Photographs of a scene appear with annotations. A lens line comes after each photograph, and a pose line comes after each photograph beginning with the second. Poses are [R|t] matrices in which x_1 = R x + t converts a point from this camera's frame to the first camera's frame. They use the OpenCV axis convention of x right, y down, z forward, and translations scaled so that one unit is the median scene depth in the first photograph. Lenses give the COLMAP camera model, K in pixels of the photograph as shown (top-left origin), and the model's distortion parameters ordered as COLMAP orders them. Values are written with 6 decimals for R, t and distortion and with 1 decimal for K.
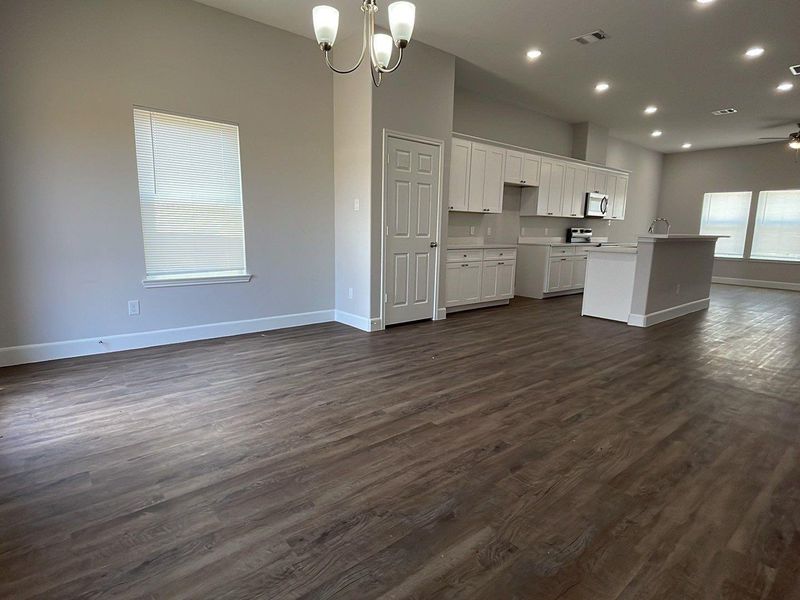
lens RADIAL K [[427.0, 0, 396.0], [0, 427.0, 301.3], [0, 0, 1]] dist [0.041413, -0.037306]
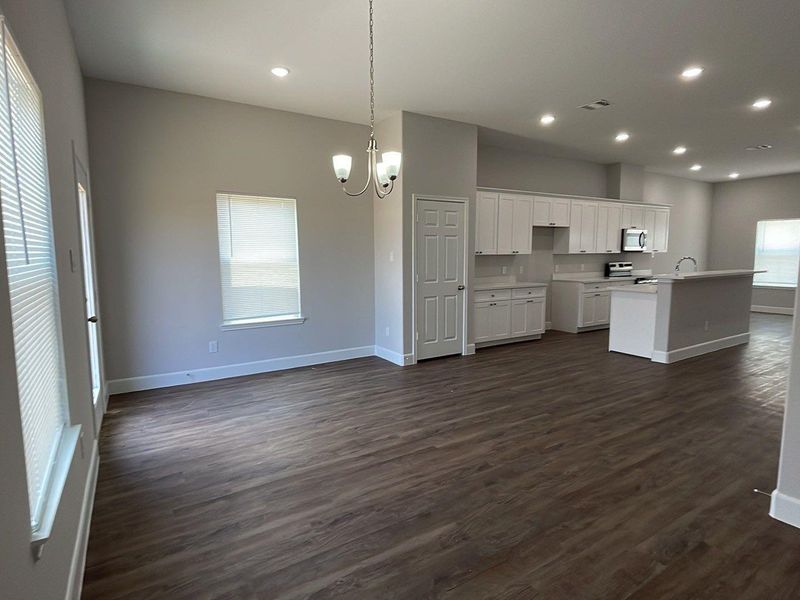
lens RADIAL K [[428.0, 0, 396.7], [0, 428.0, 296.0], [0, 0, 1]] dist [0.053281, -0.054807]
pose [[0.990355, -0.013935, -0.137852, 0.107251], [0.004064, 0.997423, -0.071630, -0.044038], [0.138495, 0.070379, 0.987859, -0.197154]]
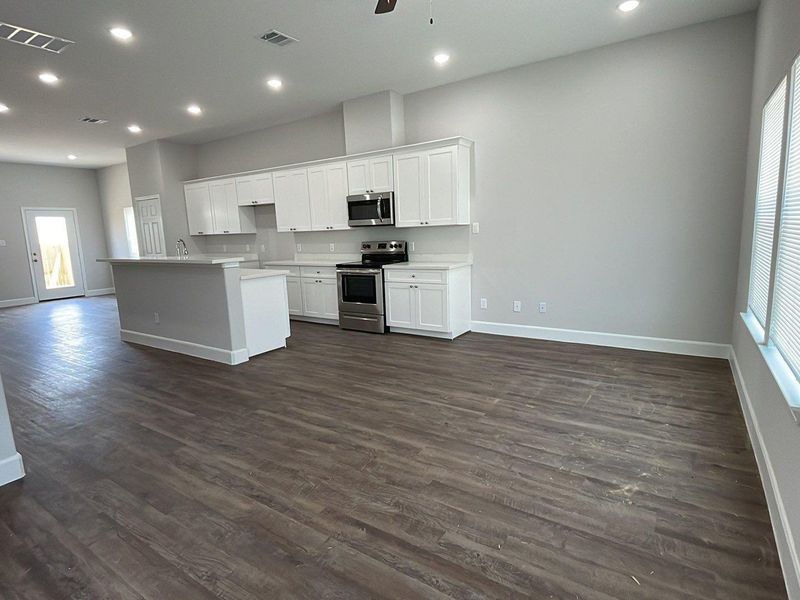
lens RADIAL K [[428.0, 0, 396.7], [0, 428.0, 296.0], [0, 0, 1]] dist [0.053281, -0.054807]
pose [[0.278298, 0.112622, -0.953869, 2.684598], [-0.121489, 0.989253, 0.081355, -0.335646], [0.952780, 0.093243, 0.288990, 1.963764]]
